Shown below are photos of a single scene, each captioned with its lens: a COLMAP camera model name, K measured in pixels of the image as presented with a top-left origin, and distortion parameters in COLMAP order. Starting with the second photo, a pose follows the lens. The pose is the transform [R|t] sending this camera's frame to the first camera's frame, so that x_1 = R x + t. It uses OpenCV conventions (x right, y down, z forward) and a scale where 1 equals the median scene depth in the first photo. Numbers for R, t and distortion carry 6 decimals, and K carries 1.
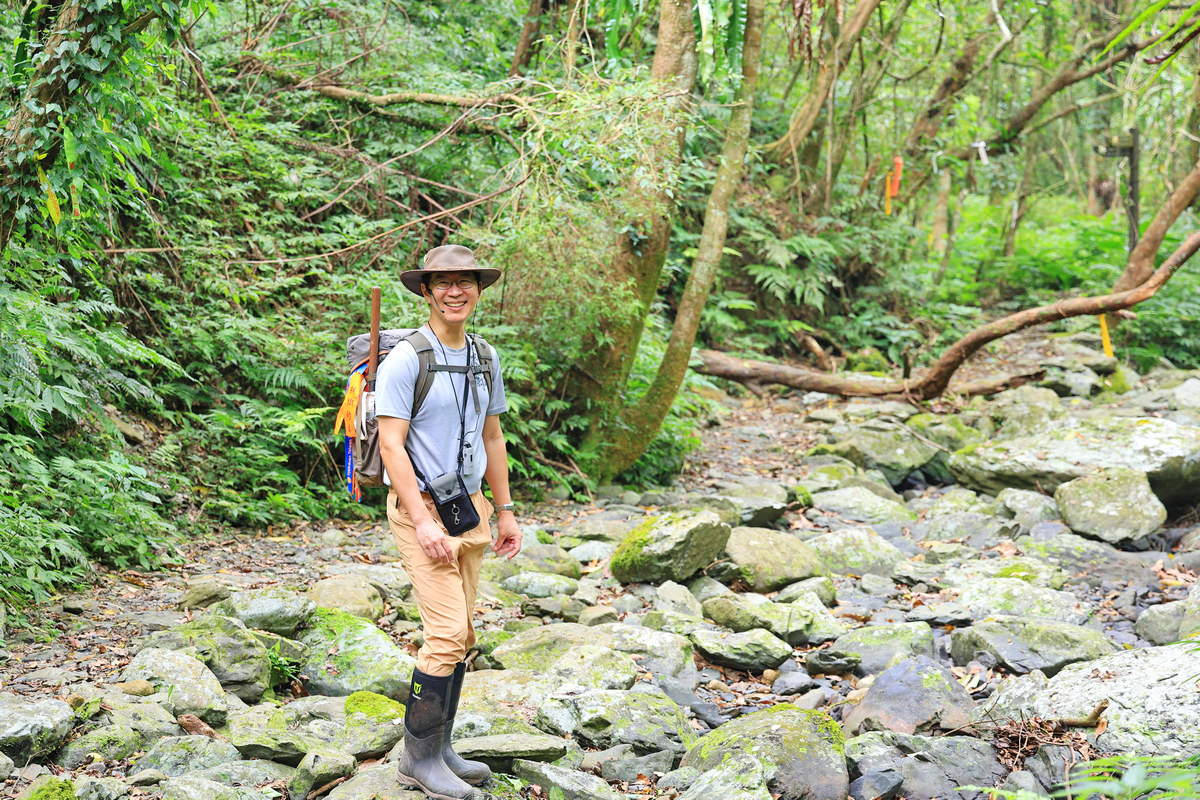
lens RADIAL K [[4025.2, 0, 600.0], [0, 4025.2, 400.0], [0, 0, 1]] dist [0.660328, 0.752722]
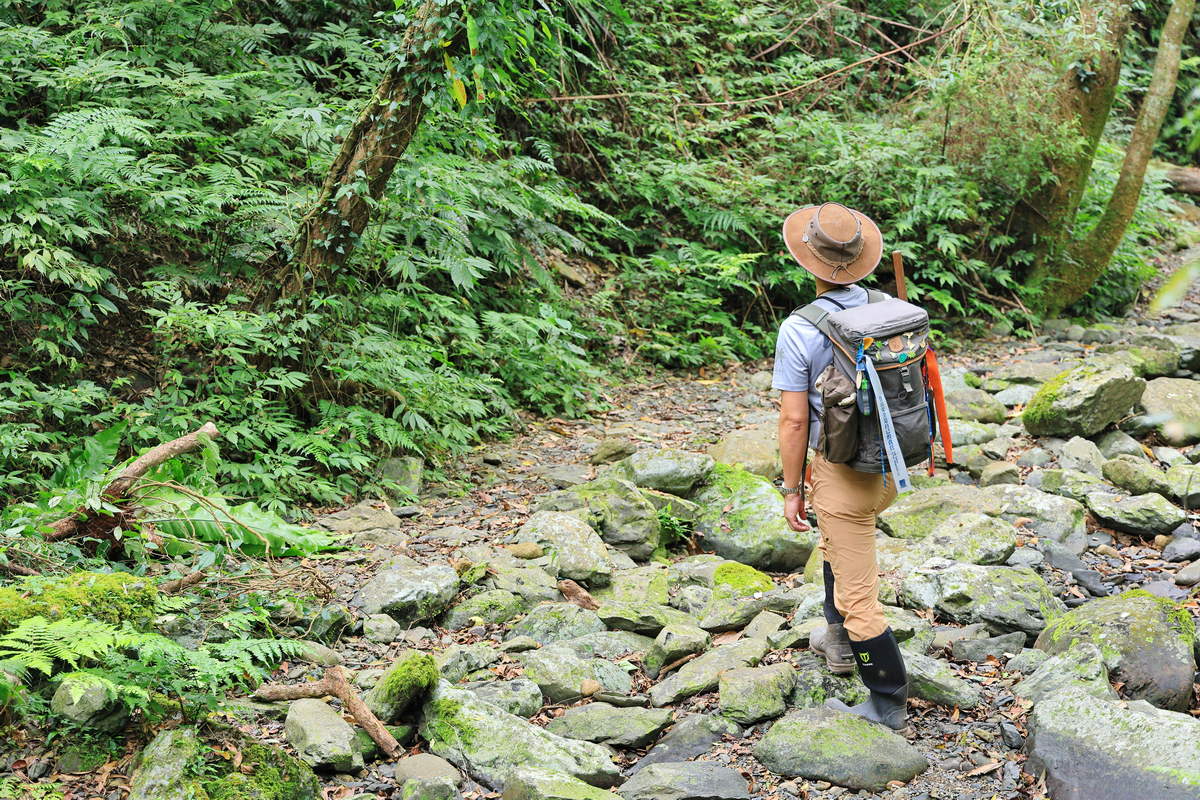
lens RADIAL K [[4025.2, 0, 600.0], [0, 4025.2, 400.0], [0, 0, 1]] dist [0.660328, 0.752722]
pose [[0.977987, 0.019829, -0.207723, 0.111751], [0.002115, 0.994482, 0.104890, -0.071587], [0.208657, -0.103020, 0.972548, -0.018203]]
